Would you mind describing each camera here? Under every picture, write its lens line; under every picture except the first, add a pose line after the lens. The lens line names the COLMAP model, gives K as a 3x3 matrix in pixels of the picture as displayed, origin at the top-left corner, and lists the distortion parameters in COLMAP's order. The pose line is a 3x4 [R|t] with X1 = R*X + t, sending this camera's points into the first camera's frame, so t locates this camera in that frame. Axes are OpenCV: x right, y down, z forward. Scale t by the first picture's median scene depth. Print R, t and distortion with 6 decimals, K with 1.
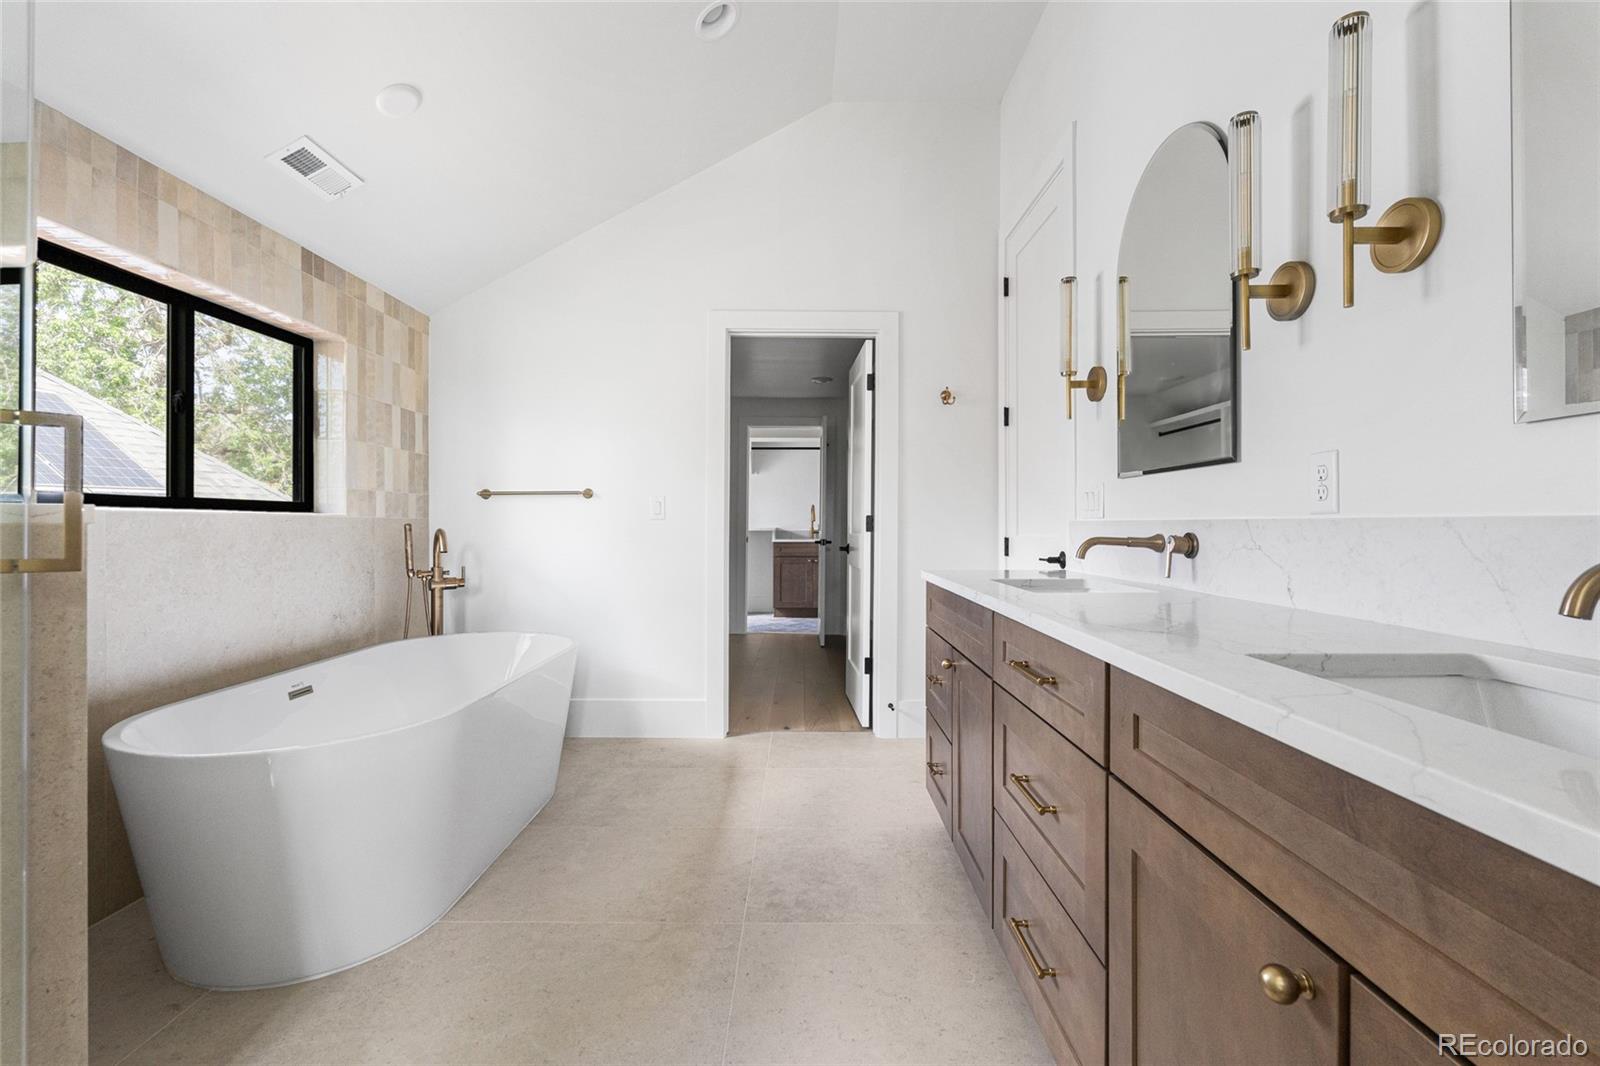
lens RADIAL K [[706.5, 0, 800.0], [0, 706.5, 533.0], [0, 0, 1]] dist [-0.000133, -0.000010]
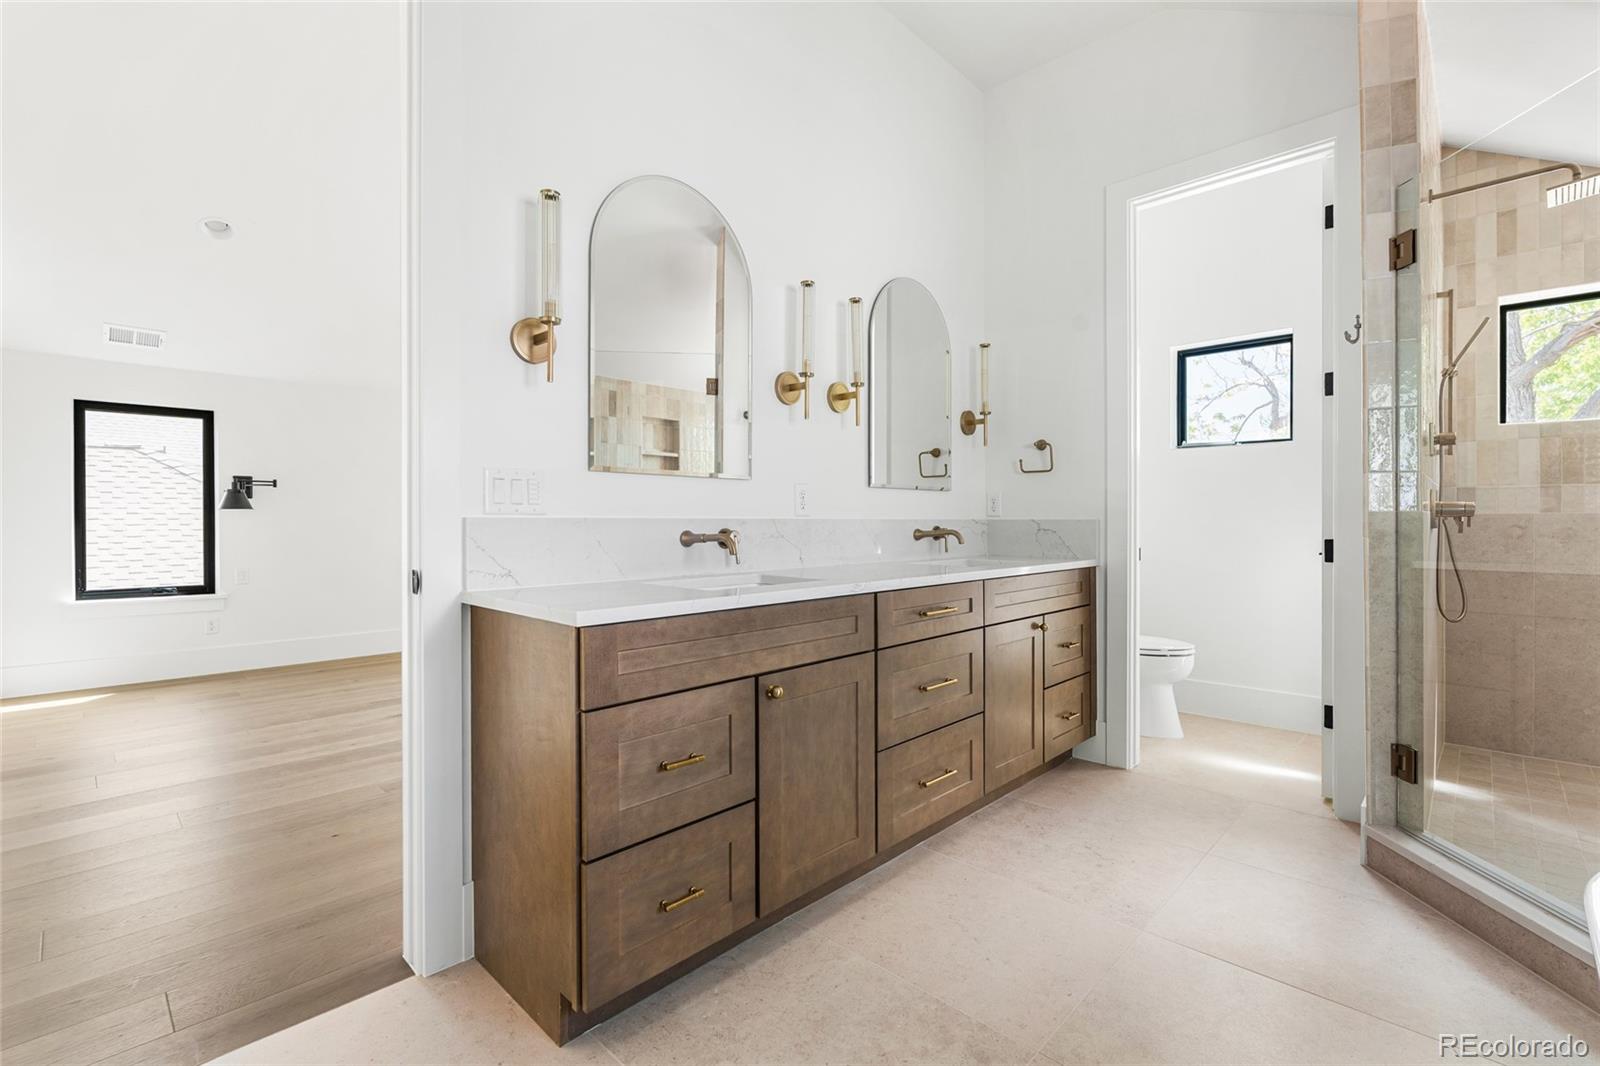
lens RADIAL K [[711.4, 0, 806.4], [0, 711.4, 533.7], [0, 0, 1]] dist [0.000244, -0.000024]
pose [[-0.731761, -0.008417, 0.681510, -0.423584], [0.007184, 0.999773, 0.020061, -0.015215], [-0.681524, 0.019576, -0.731534, 1.766215]]
